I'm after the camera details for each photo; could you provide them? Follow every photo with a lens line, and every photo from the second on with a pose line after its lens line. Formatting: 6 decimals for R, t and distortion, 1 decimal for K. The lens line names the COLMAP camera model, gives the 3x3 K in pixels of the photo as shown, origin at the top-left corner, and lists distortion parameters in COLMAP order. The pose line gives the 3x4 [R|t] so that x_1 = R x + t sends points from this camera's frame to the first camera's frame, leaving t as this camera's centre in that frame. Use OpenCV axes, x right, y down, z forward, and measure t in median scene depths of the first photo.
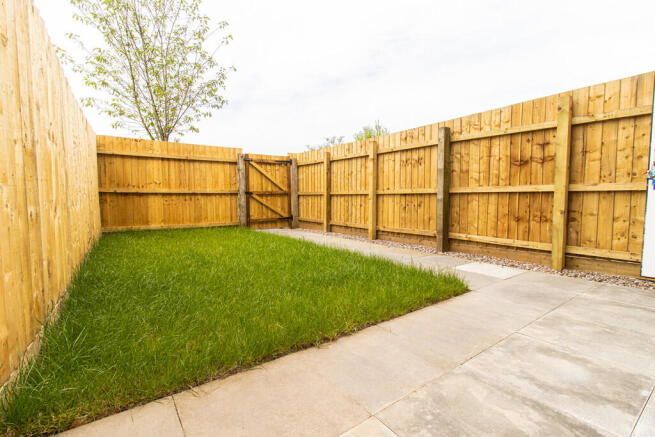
lens RADIAL K [[304.5, 0, 327.5], [0, 304.5, 218.5], [0, 0, 1]] dist [0.000838, -0.000055]
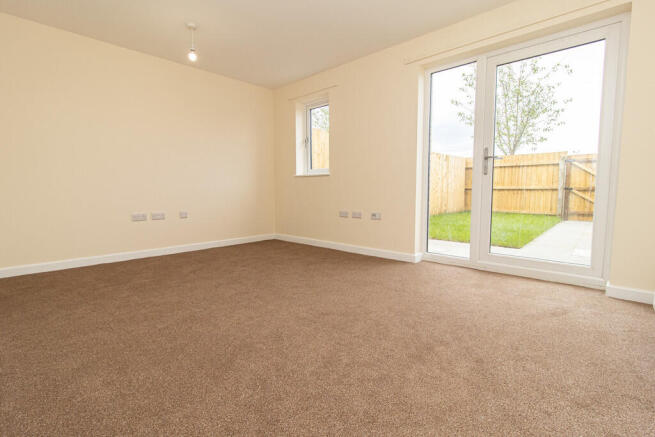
lens RADIAL K [[304.5, 0, 327.5], [0, 304.5, 218.5], [0, 0, 1]] dist [0.000838, -0.000055]
pose [[0.195591, 0.095693, -0.976006, 0.791073], [-0.076222, 0.993701, 0.082154, 0.005471], [0.977719, 0.058324, 0.201653, -0.157109]]
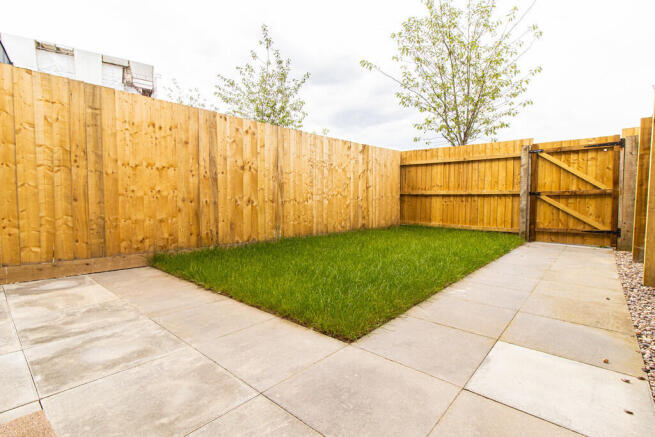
lens RADIAL K [[312.4, 0, 327.5], [0, 312.4, 218.5], [0, 0, 1]] dist [0.001155, 0.000263]
pose [[0.223133, 0.065664, -0.972574, 0.447860], [-0.079809, 0.995610, 0.048909, -0.018869], [0.971515, 0.066707, 0.227394, 0.332722]]
